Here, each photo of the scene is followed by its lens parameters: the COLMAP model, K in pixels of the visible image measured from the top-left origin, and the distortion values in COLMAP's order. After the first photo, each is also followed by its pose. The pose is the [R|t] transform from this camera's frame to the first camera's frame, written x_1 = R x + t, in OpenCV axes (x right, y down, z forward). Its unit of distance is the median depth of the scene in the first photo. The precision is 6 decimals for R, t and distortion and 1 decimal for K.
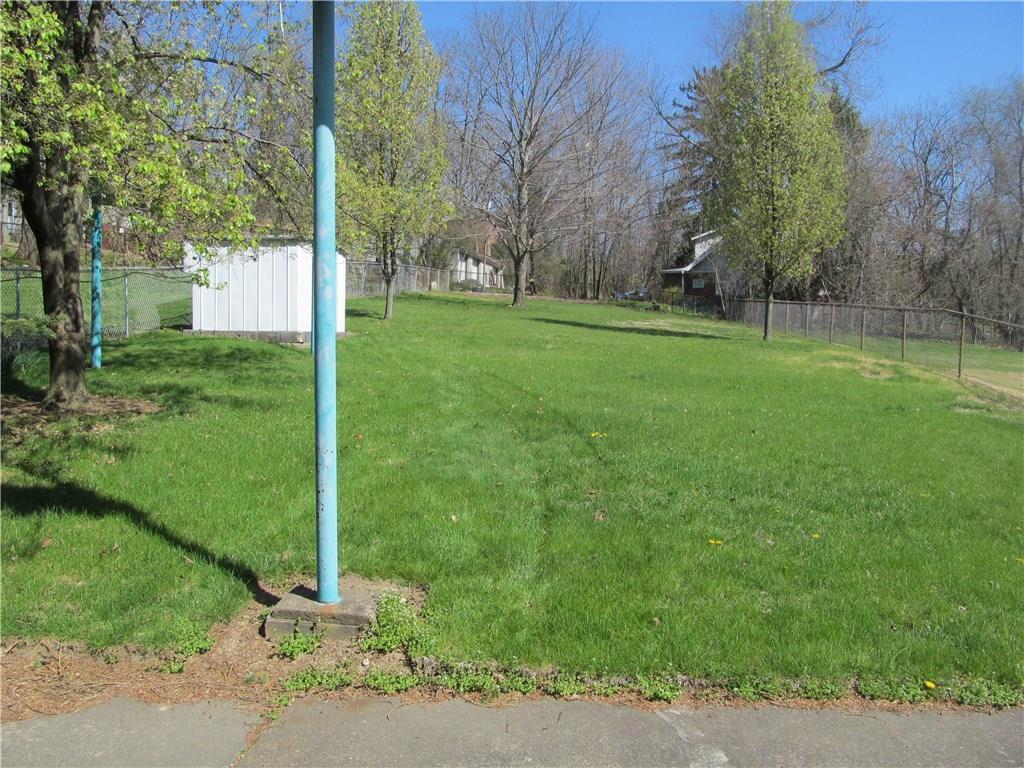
lens RADIAL K [[842.8, 0, 512.0], [0, 842.8, 384.0], [0, 0, 1]] dist [-0.038916, 0.000551]
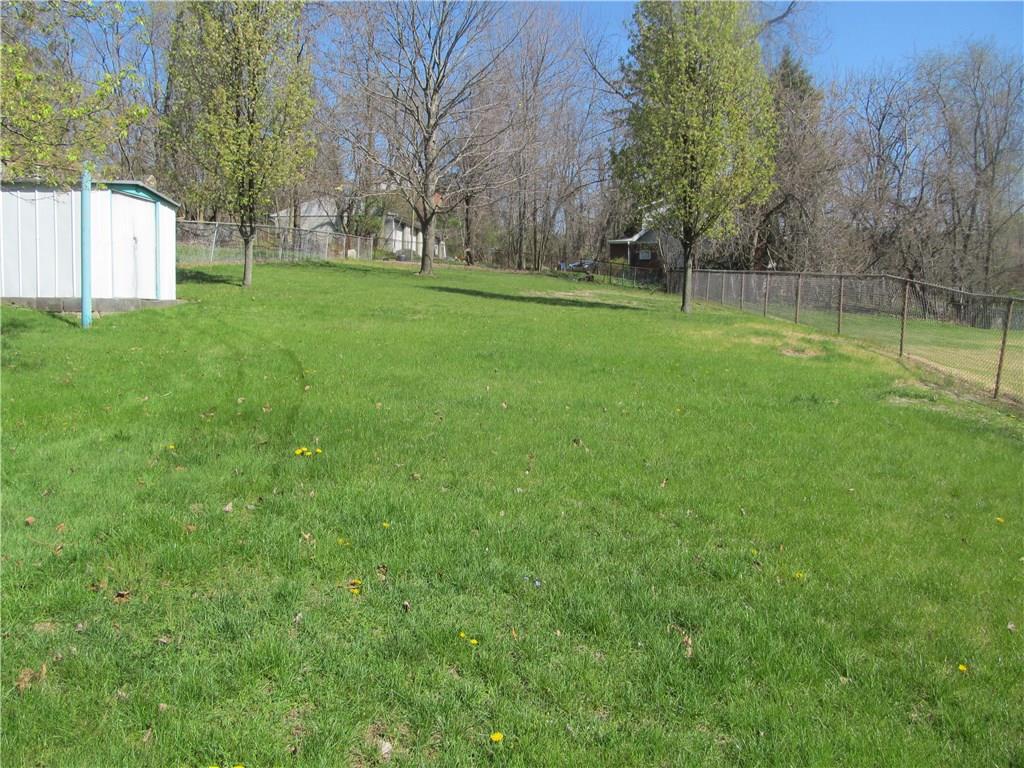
lens RADIAL K [[834.2, 0, 513.4], [0, 834.2, 379.6], [0, 0, 1]] dist [-0.045066, 0.003006]
pose [[0.999181, -0.000212, 0.040458, 0.062241], [-0.000824, 0.999672, 0.025584, -0.002671], [-0.040450, -0.025597, 0.998854, 0.101565]]
